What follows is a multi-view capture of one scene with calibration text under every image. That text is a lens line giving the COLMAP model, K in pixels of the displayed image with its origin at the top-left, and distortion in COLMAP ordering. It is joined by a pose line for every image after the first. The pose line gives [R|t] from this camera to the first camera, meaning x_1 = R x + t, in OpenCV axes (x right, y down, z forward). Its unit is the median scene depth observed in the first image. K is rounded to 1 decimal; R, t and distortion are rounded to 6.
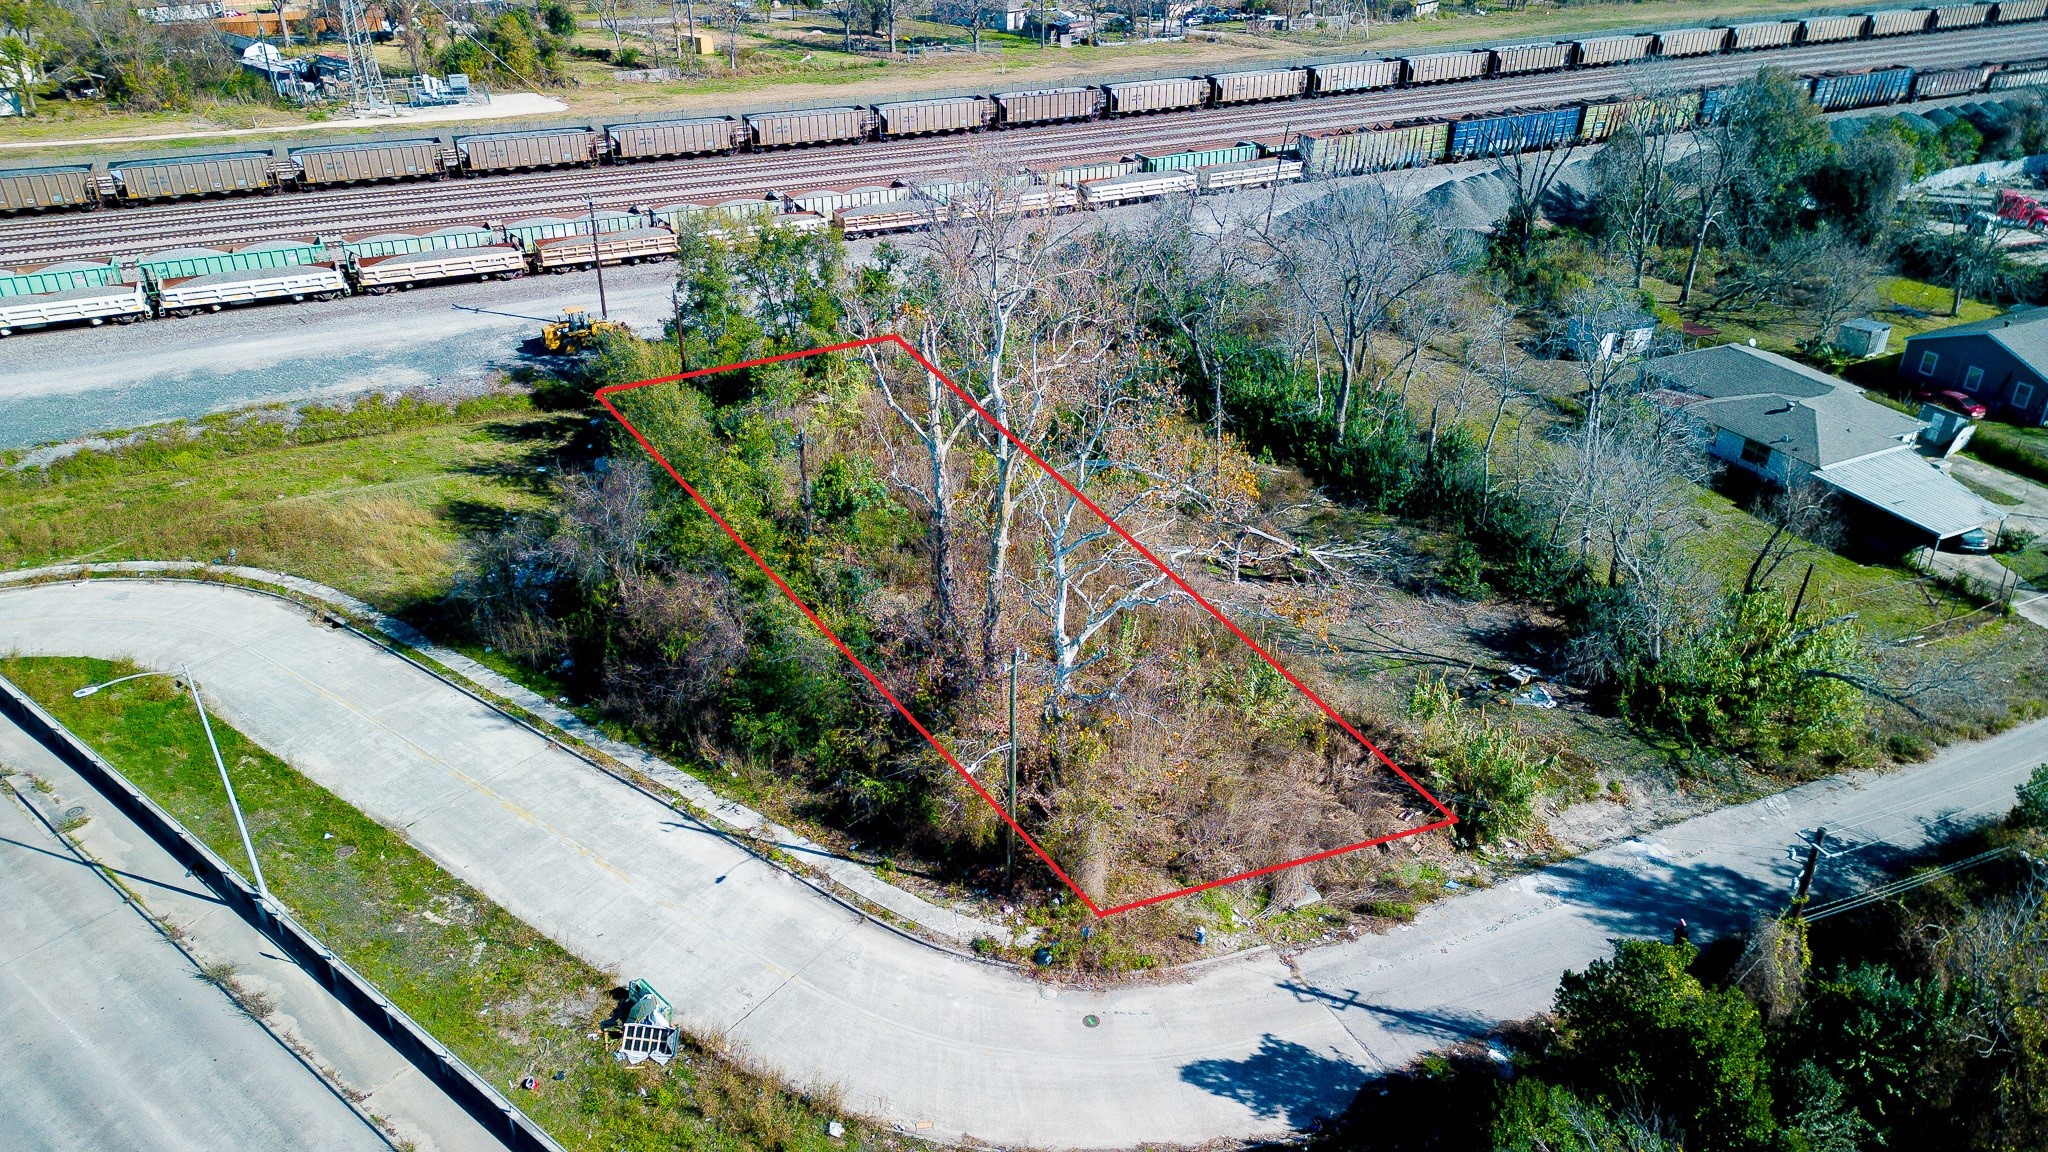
lens RADIAL K [[1442.8, 0, 1024.0], [0, 1442.8, 576.0], [0, 0, 1]] dist [0.080909, -0.072455]
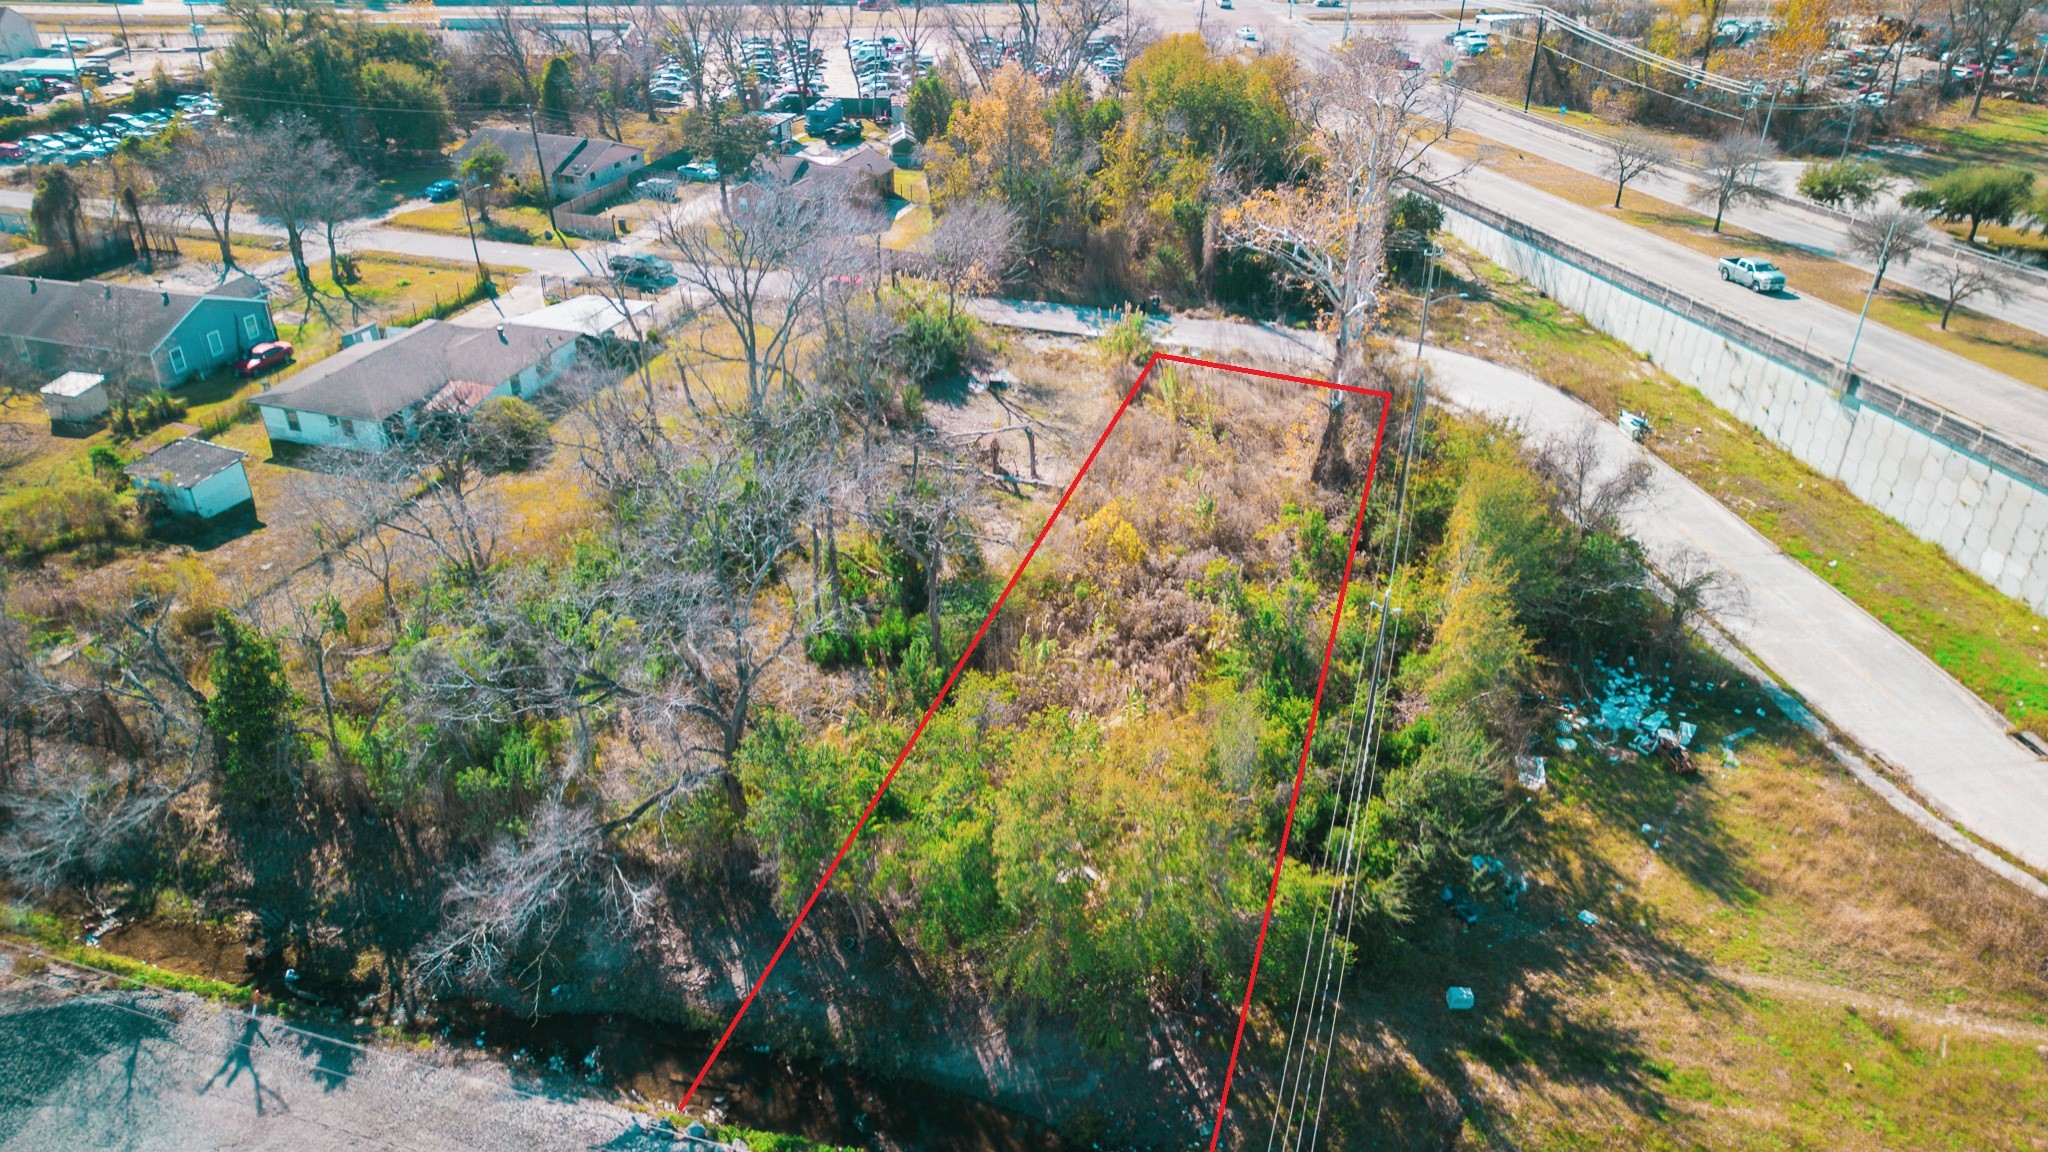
lens RADIAL K [[1426.1, 0, 1032.9], [0, 1426.1, 572.2], [0, 0, 1]] dist [0.069147, -0.072741]
pose [[-0.737721, -0.339120, 0.583751, -0.615409], [0.320555, 0.585034, 0.744970, -0.907901], [-0.594148, 0.736704, -0.322885, 1.623309]]
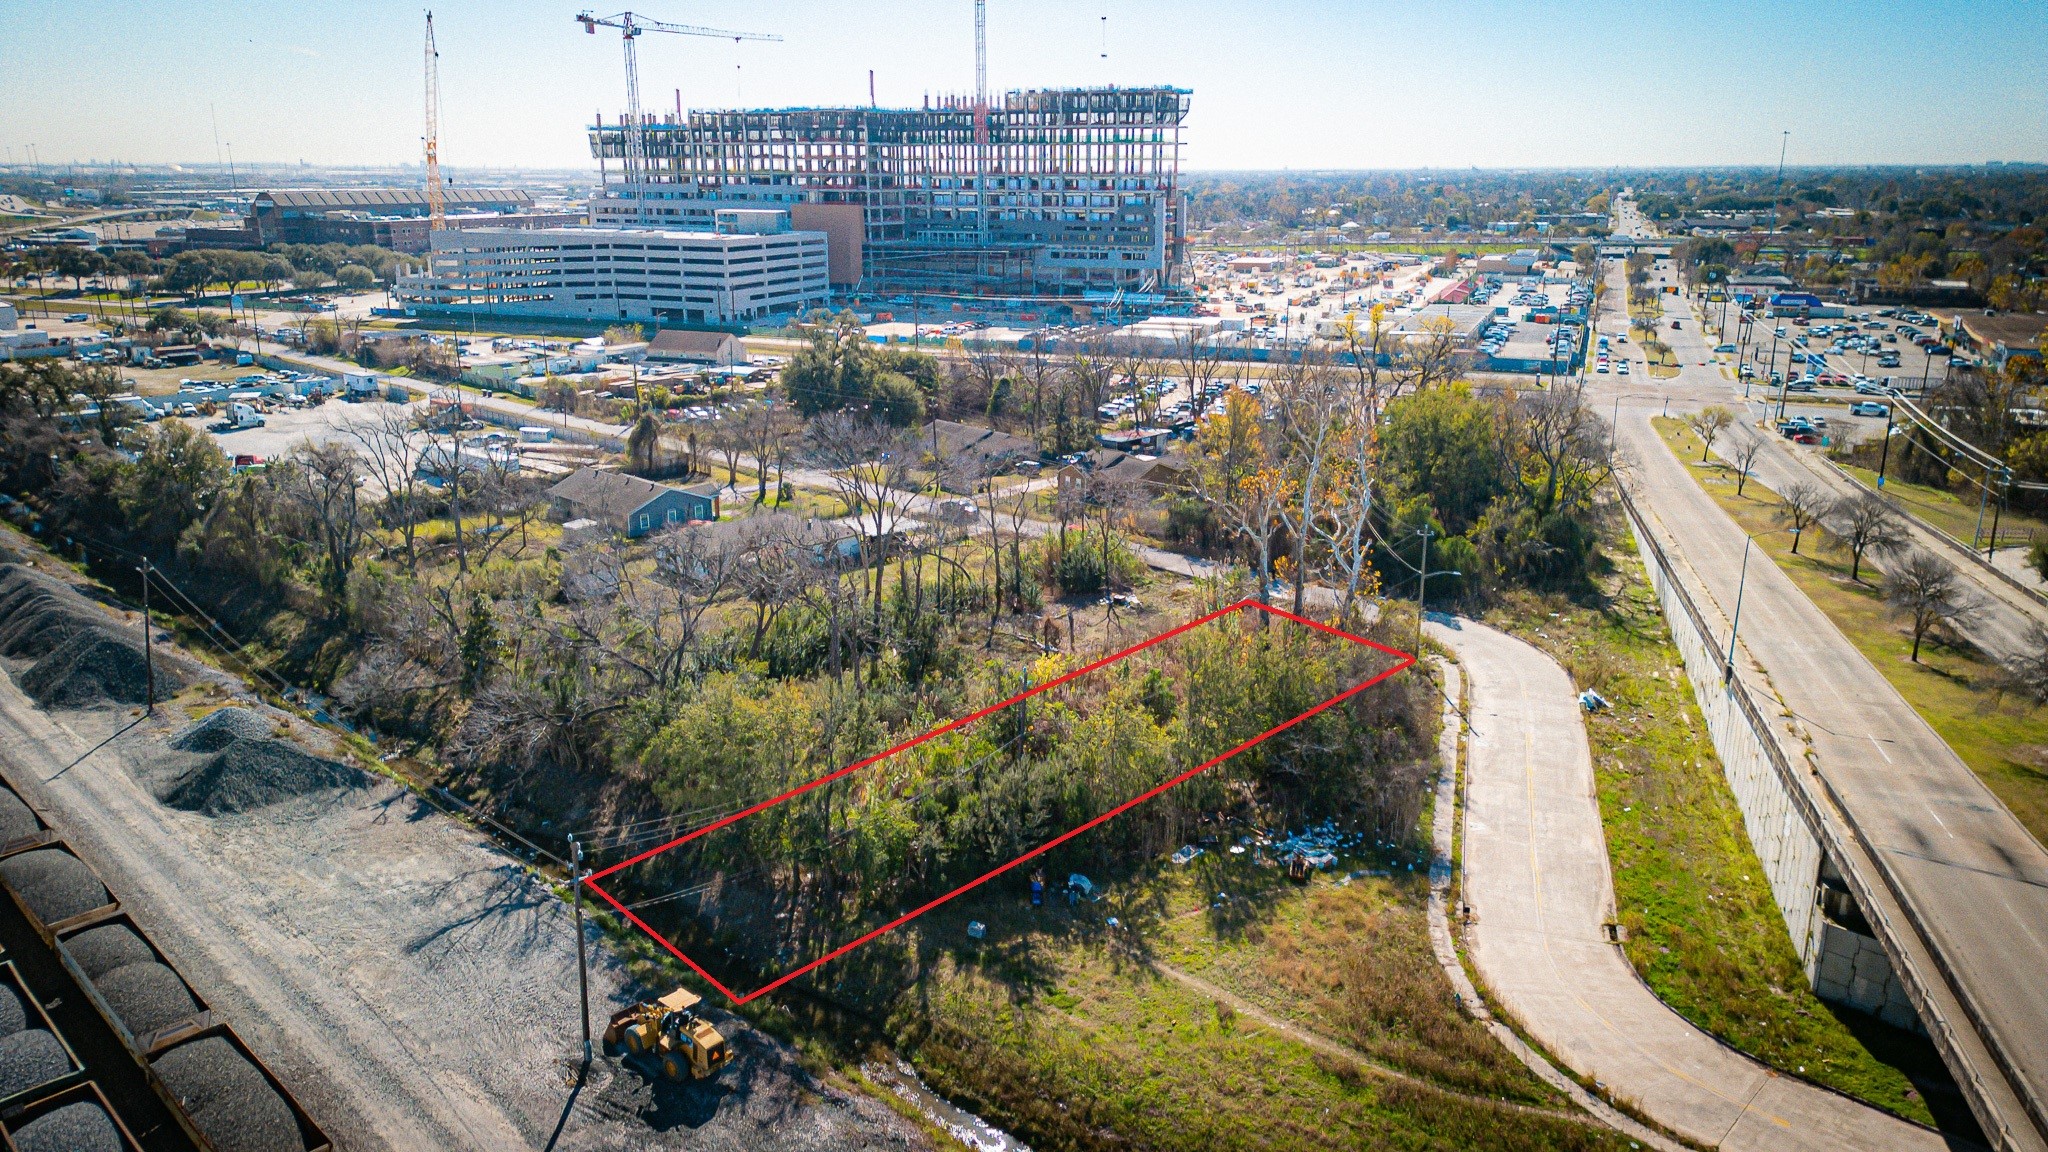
lens RADIAL K [[1440.9, 0, 1027.9], [0, 1440.9, 511.0], [0, 0, 1]] dist [0.074036, -0.069714]
pose [[-0.337786, -0.217600, 0.915724, -1.383932], [0.457009, 0.812610, 0.361675, -0.797451], [-0.822827, 0.540663, -0.175043, 1.401071]]
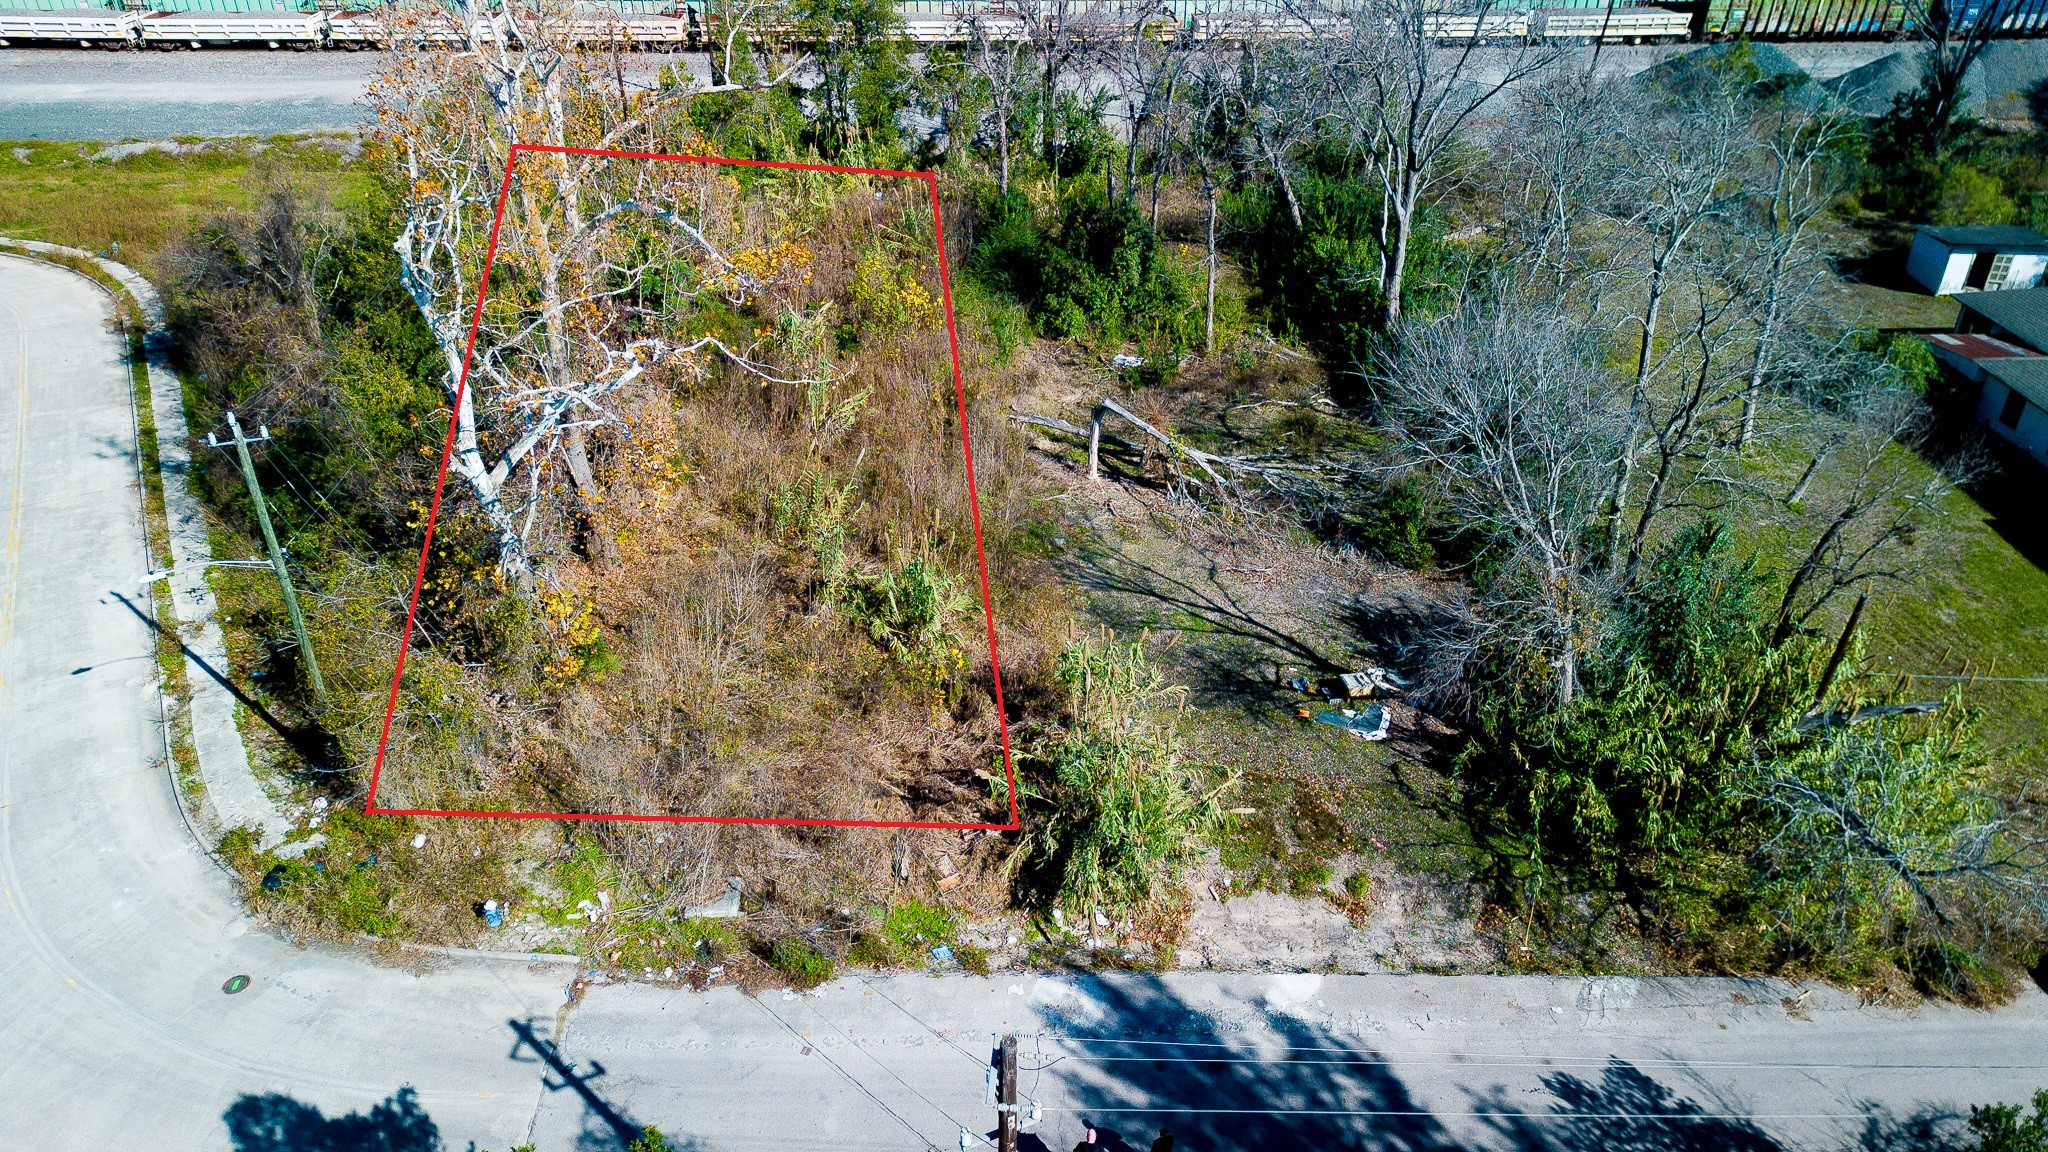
lens RADIAL K [[1432.4, 0, 1022.7], [0, 1432.4, 570.4], [0, 0, 1]] dist [0.084454, -0.077898]
pose [[0.916292, 0.208885, -0.341726, 0.418950], [-0.191591, 0.977873, 0.084012, -0.003516], [0.351714, -0.011508, 0.936037, 0.372921]]
